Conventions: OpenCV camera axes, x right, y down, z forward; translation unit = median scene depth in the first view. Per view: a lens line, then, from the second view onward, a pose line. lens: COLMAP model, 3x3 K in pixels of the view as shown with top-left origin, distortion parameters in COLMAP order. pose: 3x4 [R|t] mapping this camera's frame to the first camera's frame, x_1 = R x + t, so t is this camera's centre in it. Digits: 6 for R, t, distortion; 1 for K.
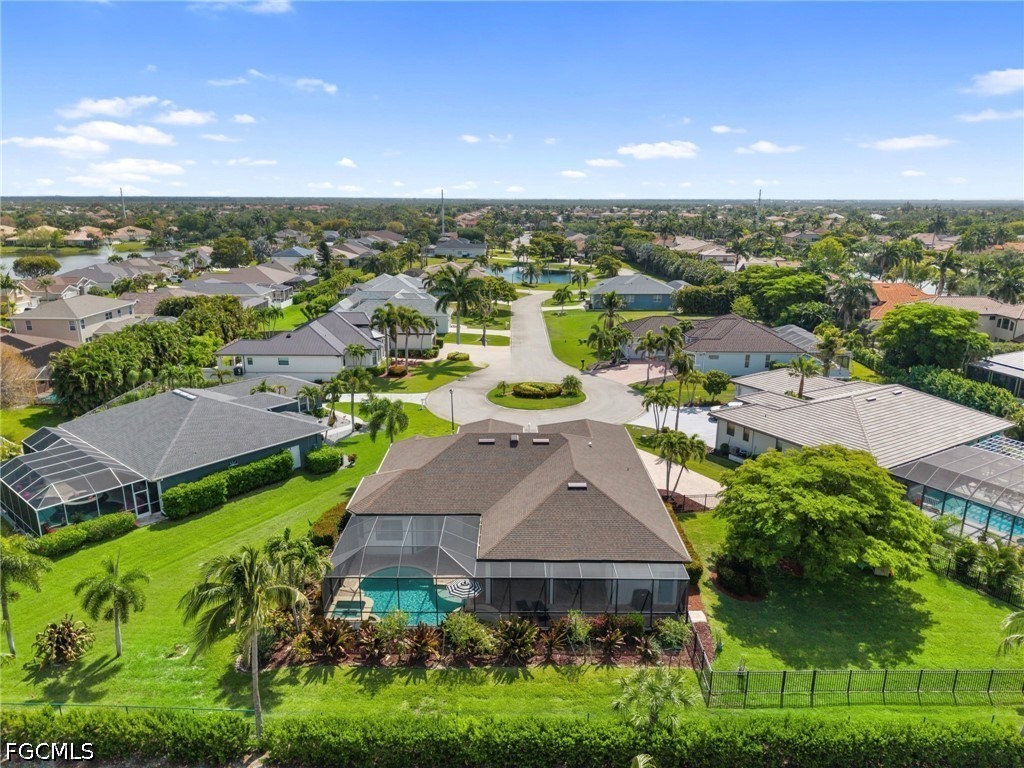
lens RADIAL K [[684.1, 0, 510.5], [0, 684.1, 397.3], [0, 0, 1]] dist [0.005020, -0.003284]
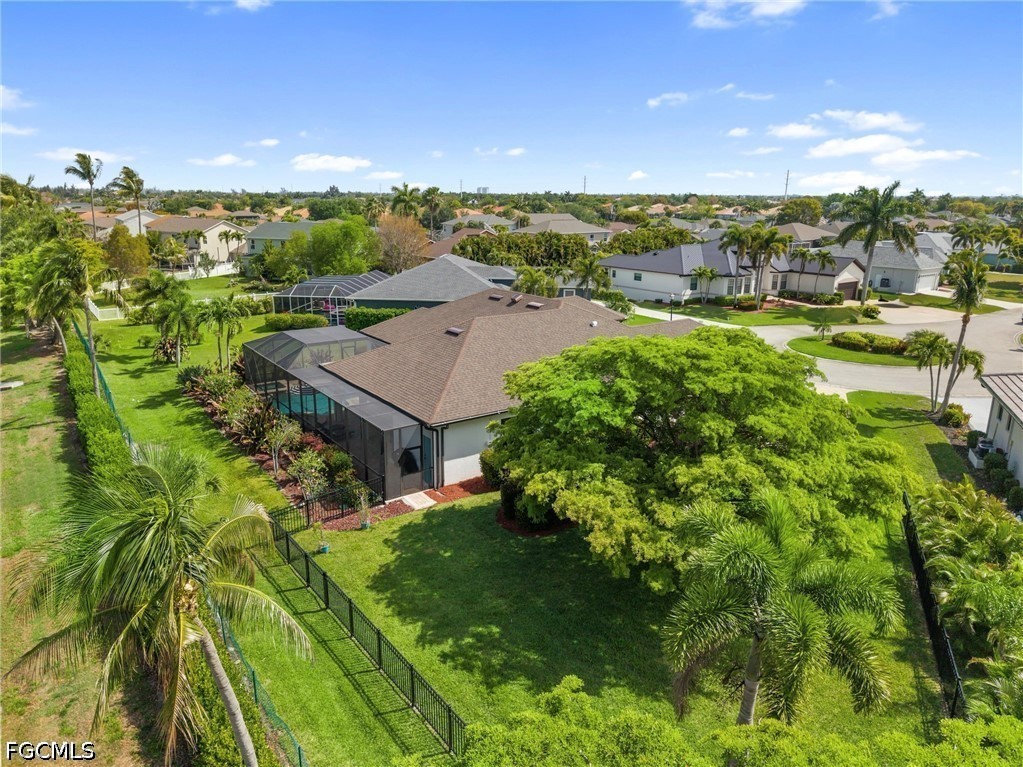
lens RADIAL K [[683.4, 0, 510.0], [0, 683.4, 396.8], [0, 0, 1]] dist [0.005020, -0.003284]
pose [[0.583583, 0.229906, -0.778828, 0.849854], [-0.233638, 0.966069, 0.110111, 0.113870], [0.777717, 0.117705, 0.617496, 0.620226]]
